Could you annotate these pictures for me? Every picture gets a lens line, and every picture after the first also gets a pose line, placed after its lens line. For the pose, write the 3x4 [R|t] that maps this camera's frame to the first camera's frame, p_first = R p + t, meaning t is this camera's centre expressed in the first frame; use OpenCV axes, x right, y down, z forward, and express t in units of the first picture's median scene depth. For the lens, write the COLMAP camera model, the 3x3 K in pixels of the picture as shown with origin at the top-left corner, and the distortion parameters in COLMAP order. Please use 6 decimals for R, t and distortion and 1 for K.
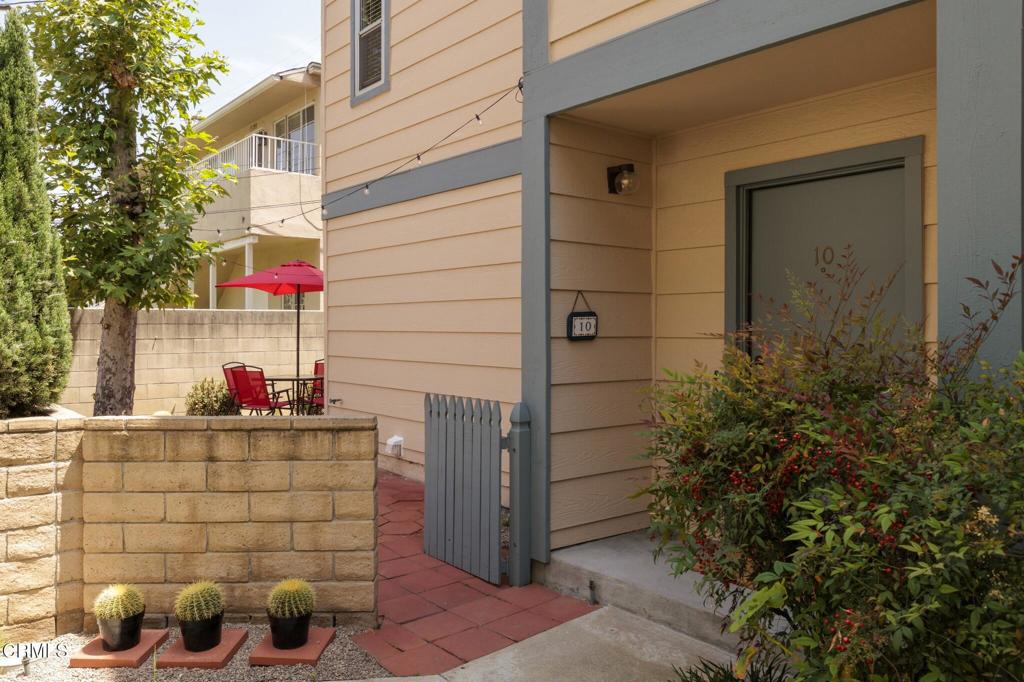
lens RADIAL K [[802.7, 0, 511.7], [0, 802.7, 327.8], [0, 0, 1]] dist [0.002946, 0.000812]
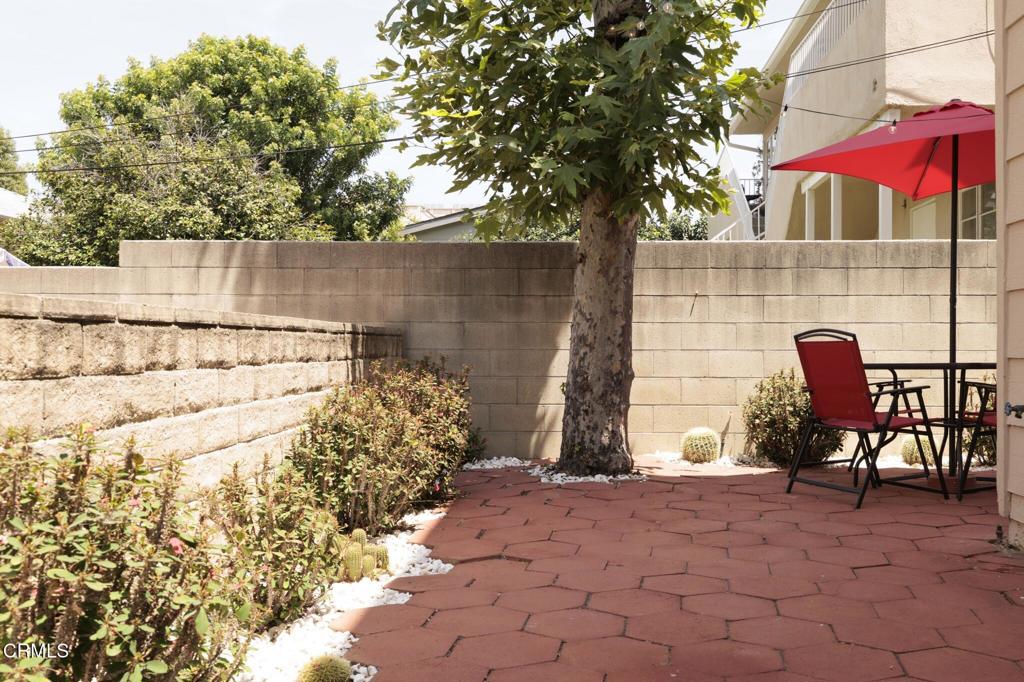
lens RADIAL K [[990.9, 0, 512.0], [0, 990.9, 341.0], [0, 0, 1]] dist [-0.002335, -0.003826]
pose [[0.741817, 0.006375, -0.670572, -0.080967], [-0.009351, 0.999956, -0.000838, 0.047221], [0.670537, 0.006892, 0.741844, 0.412895]]
